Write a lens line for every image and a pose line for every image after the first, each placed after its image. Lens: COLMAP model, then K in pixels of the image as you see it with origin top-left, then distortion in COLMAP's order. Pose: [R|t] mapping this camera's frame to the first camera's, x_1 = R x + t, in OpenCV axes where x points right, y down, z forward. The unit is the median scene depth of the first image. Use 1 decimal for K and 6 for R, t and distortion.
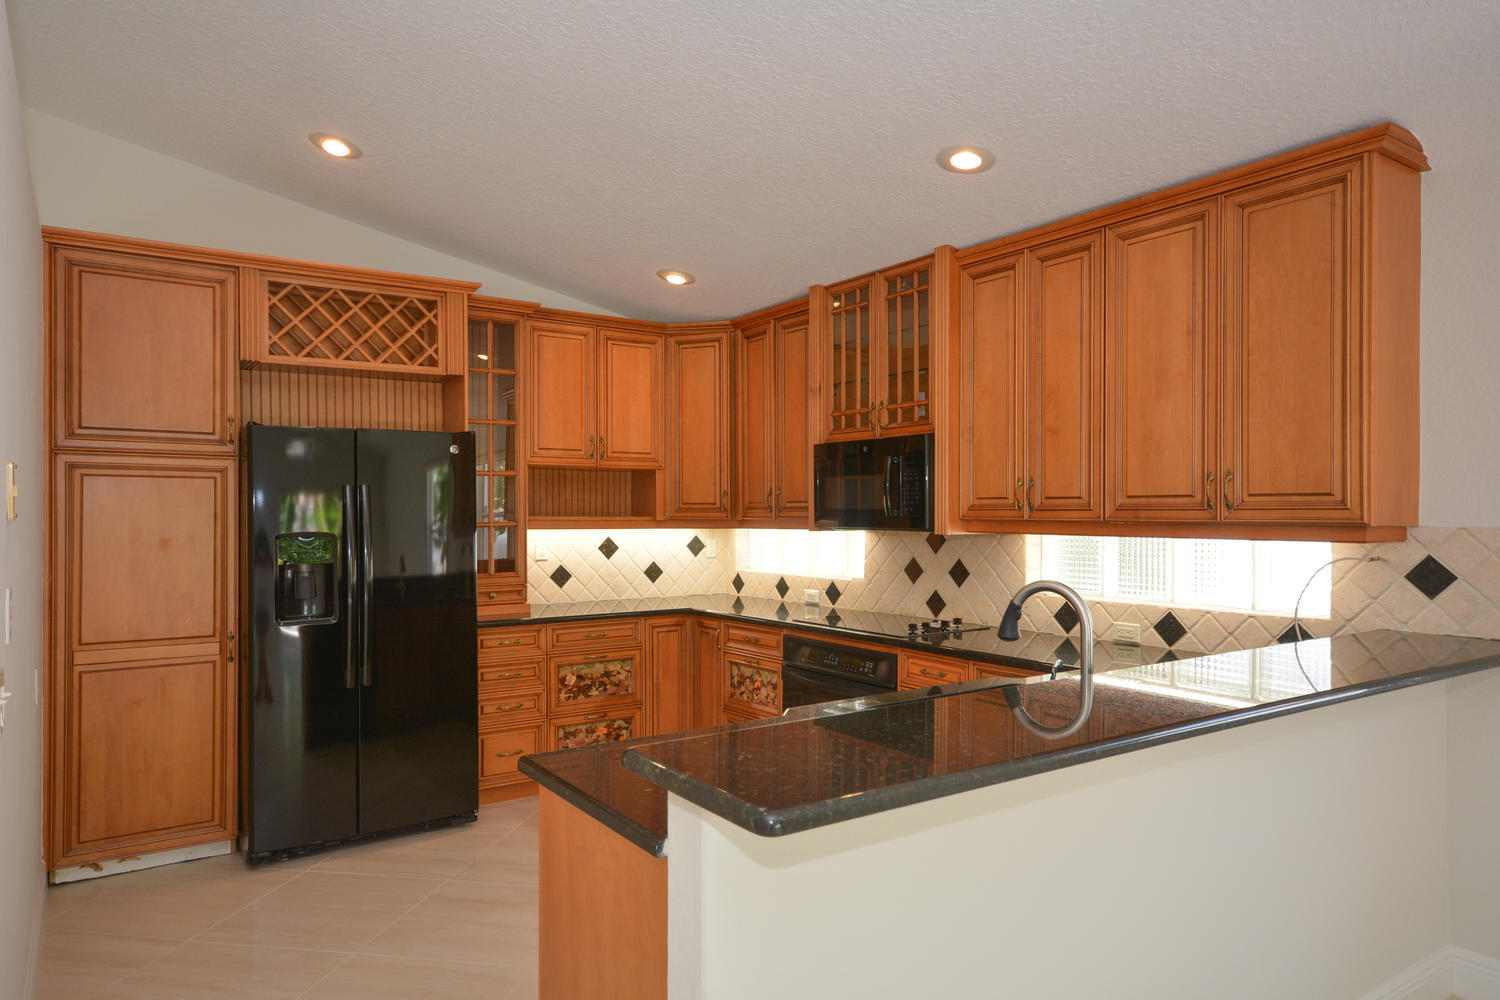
lens RADIAL K [[751.6, 0, 750.0], [0, 751.6, 500.0], [0, 0, 1]] dist [0.000465, -0.000197]
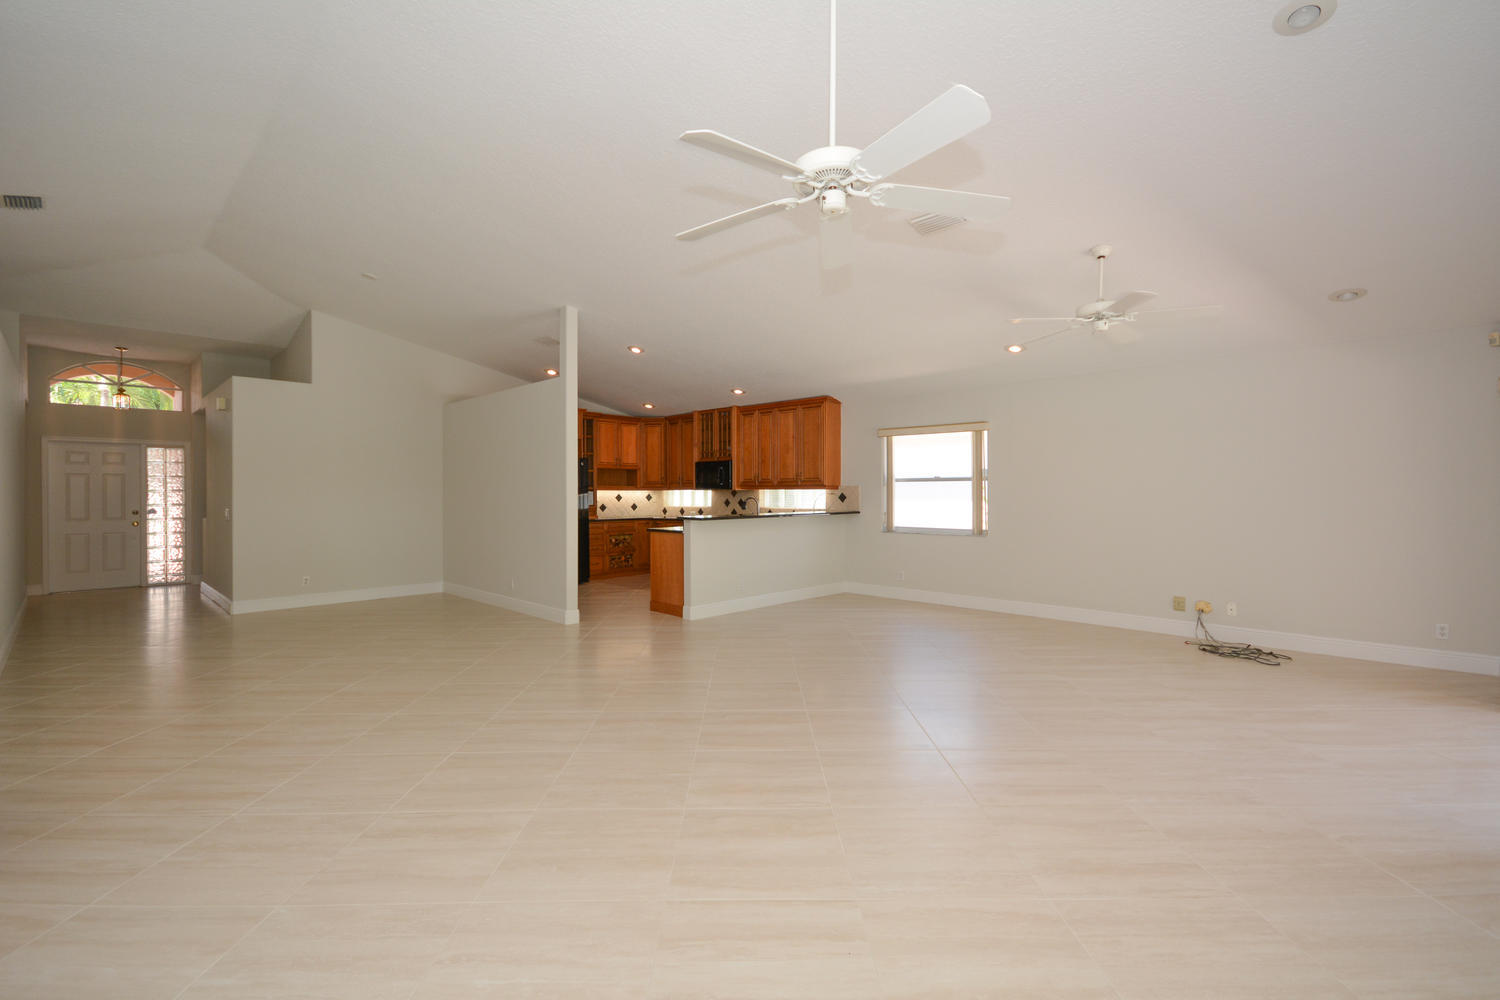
lens RADIAL K [[751.6, 0, 750.0], [0, 751.6, 500.0], [0, 0, 1]] dist [0.000465, -0.000197]
pose [[0.977249, -0.005108, 0.212032, -0.345562], [0.000468, 0.999759, 0.021928, 0.014576], [-0.212093, -0.021330, 0.977017, -2.039338]]
